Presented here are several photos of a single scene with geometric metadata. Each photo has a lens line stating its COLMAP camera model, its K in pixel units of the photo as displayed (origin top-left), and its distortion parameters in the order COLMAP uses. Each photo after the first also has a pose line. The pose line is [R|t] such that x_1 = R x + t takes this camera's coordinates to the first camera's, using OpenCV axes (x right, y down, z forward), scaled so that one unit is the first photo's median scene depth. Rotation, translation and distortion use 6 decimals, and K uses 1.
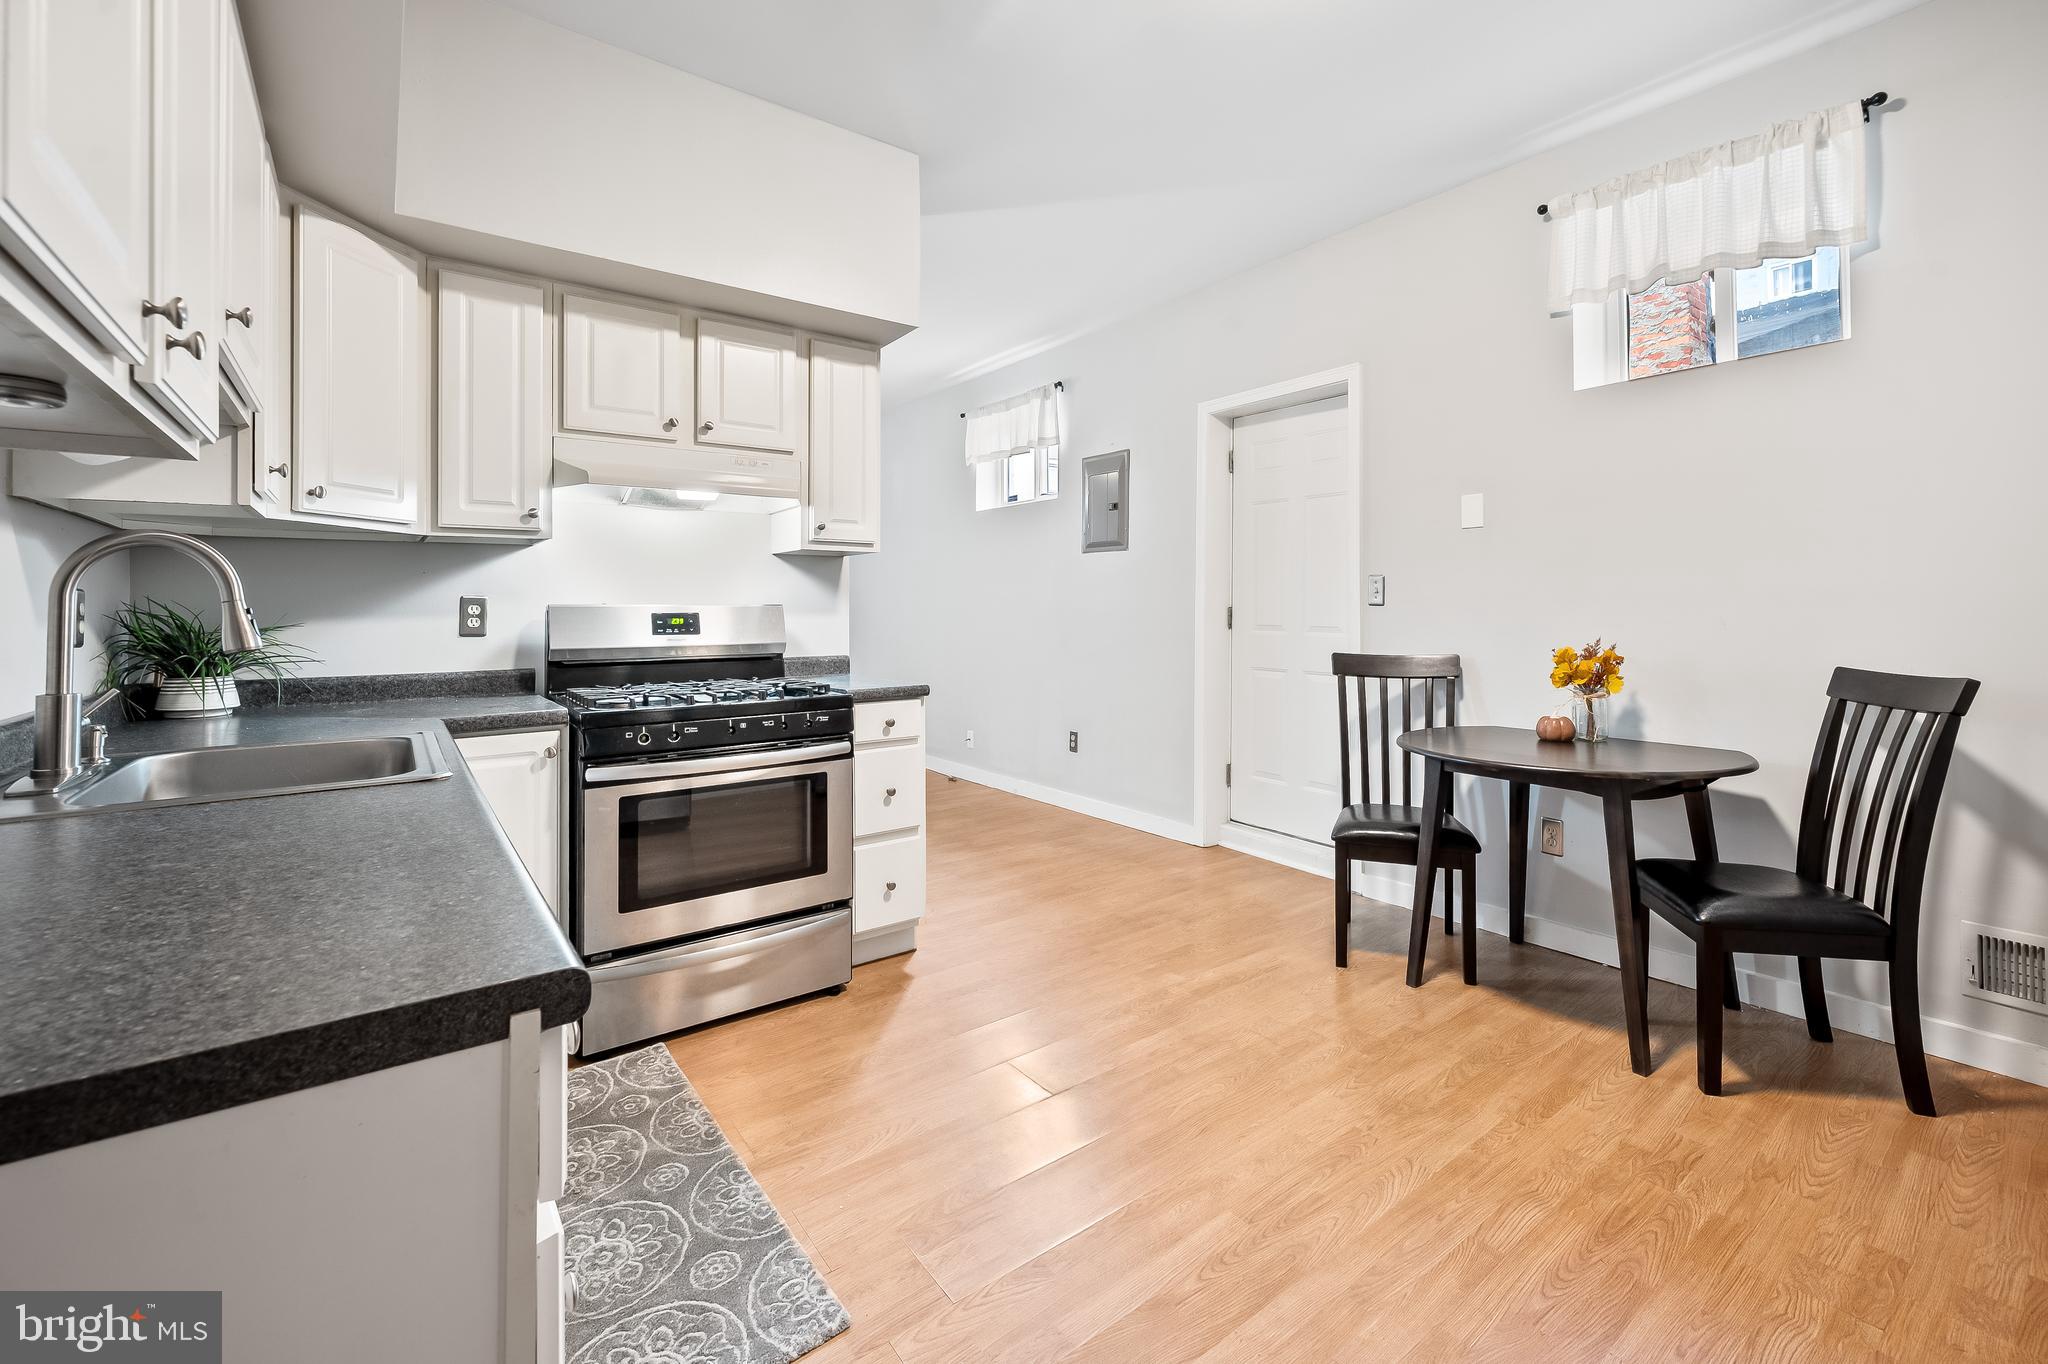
lens RADIAL K [[868.2, 0, 1023.0], [0, 868.2, 628.8], [0, 0, 1]] dist [-0.002628, -0.000111]
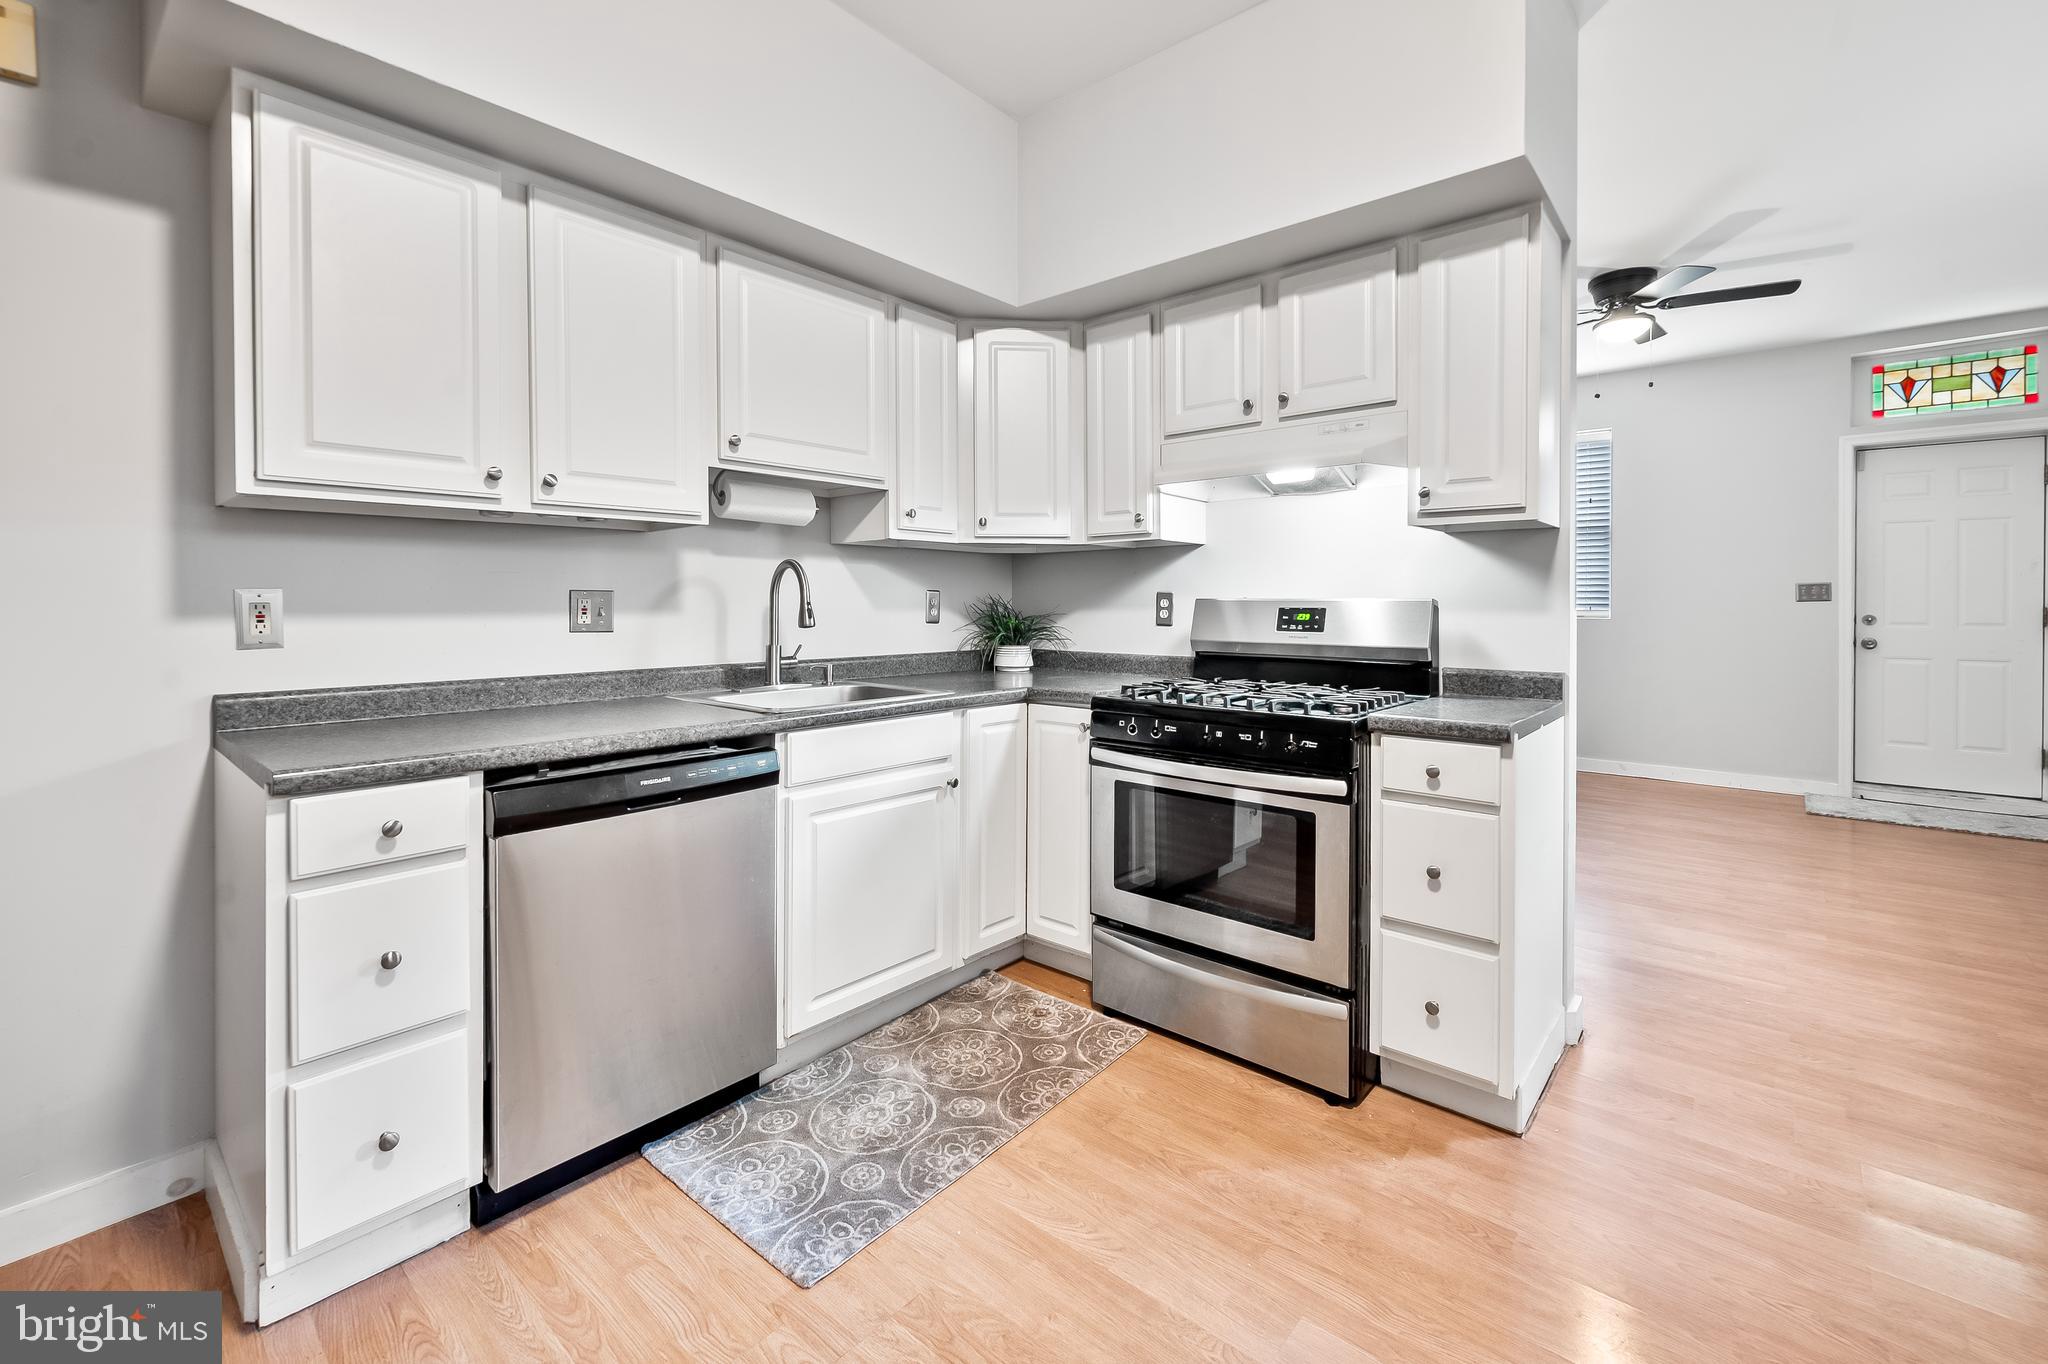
lens RADIAL K [[868.2, 0, 1023.0], [0, 868.2, 628.8], [0, 0, 1]] dist [-0.002628, -0.000111]
pose [[0.205785, 0.036685, -0.977909, 0.474284], [-0.025371, 0.999161, 0.032143, -0.019584], [0.978268, 0.018196, 0.206543, 0.571768]]
